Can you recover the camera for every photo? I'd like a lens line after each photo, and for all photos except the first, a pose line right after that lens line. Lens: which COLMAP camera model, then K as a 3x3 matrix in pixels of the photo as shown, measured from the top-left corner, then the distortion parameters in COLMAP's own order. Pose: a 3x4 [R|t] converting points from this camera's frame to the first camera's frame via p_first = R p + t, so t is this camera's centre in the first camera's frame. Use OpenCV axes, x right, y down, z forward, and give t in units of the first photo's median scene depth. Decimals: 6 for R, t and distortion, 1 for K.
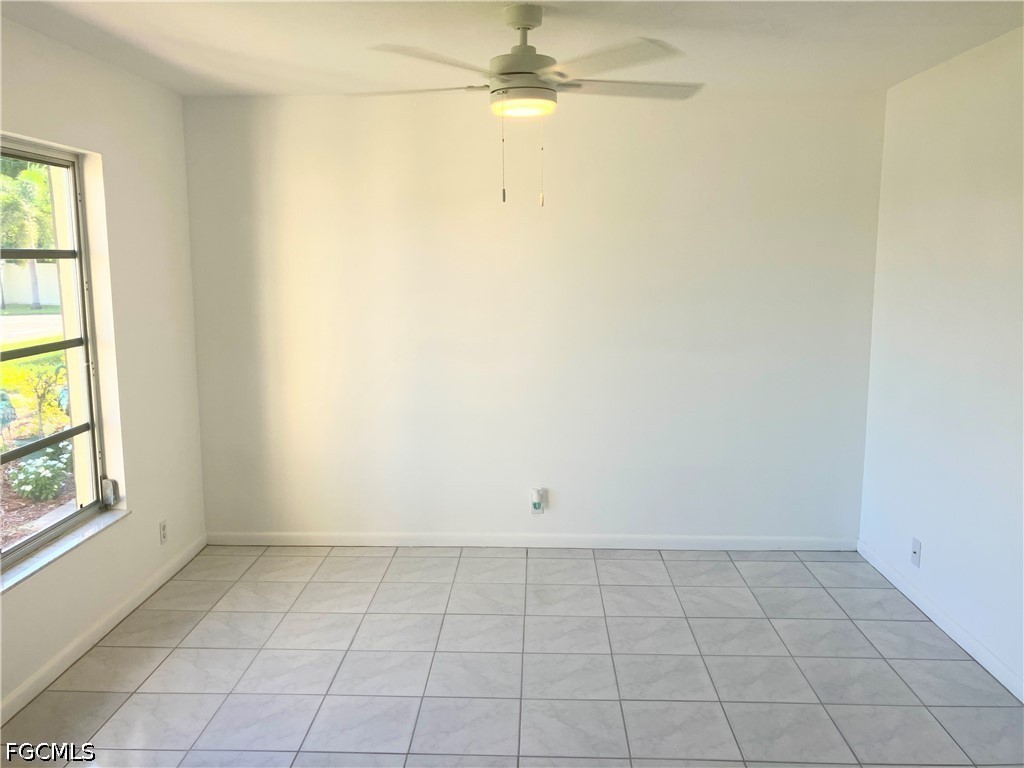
lens RADIAL K [[842.6, 0, 509.8], [0, 842.6, 382.3], [0, 0, 1]] dist [0.017228, -0.007209]
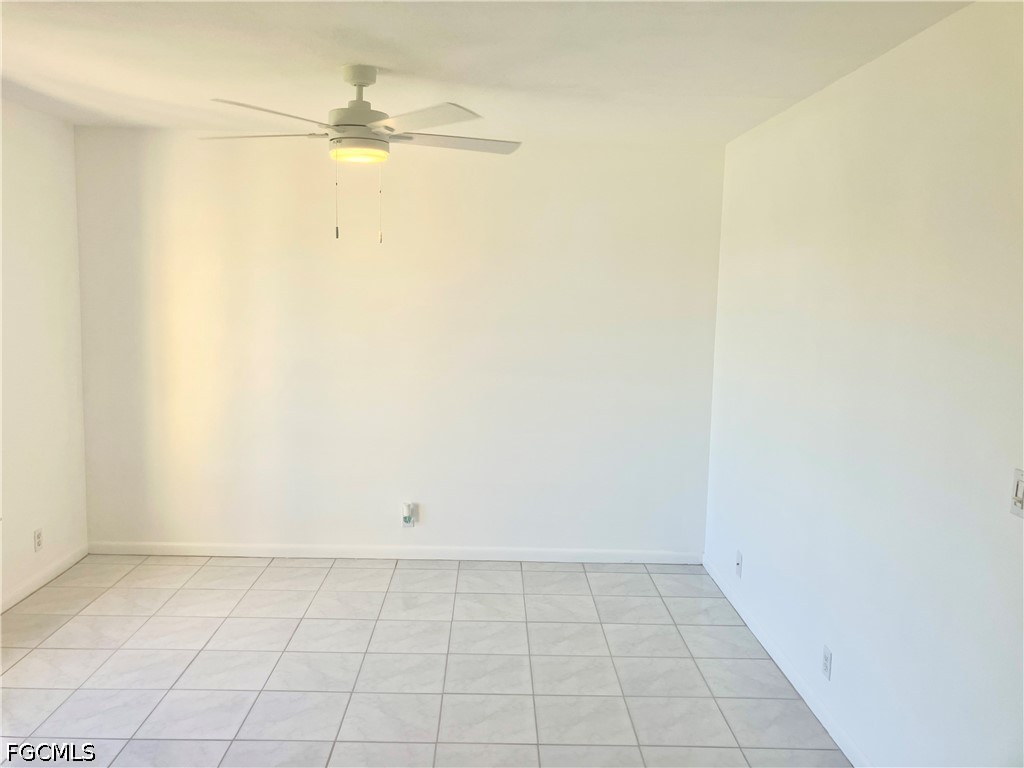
lens RADIAL K [[842.6, 0, 513.6], [0, 842.6, 386.5], [0, 0, 1]] dist [0.017228, -0.007209]
pose [[0.998070, 0.021246, 0.058349, 0.123877], [-0.019924, 0.999533, -0.023150, 0.001092], [-0.058814, 0.021943, 0.998028, -0.089874]]
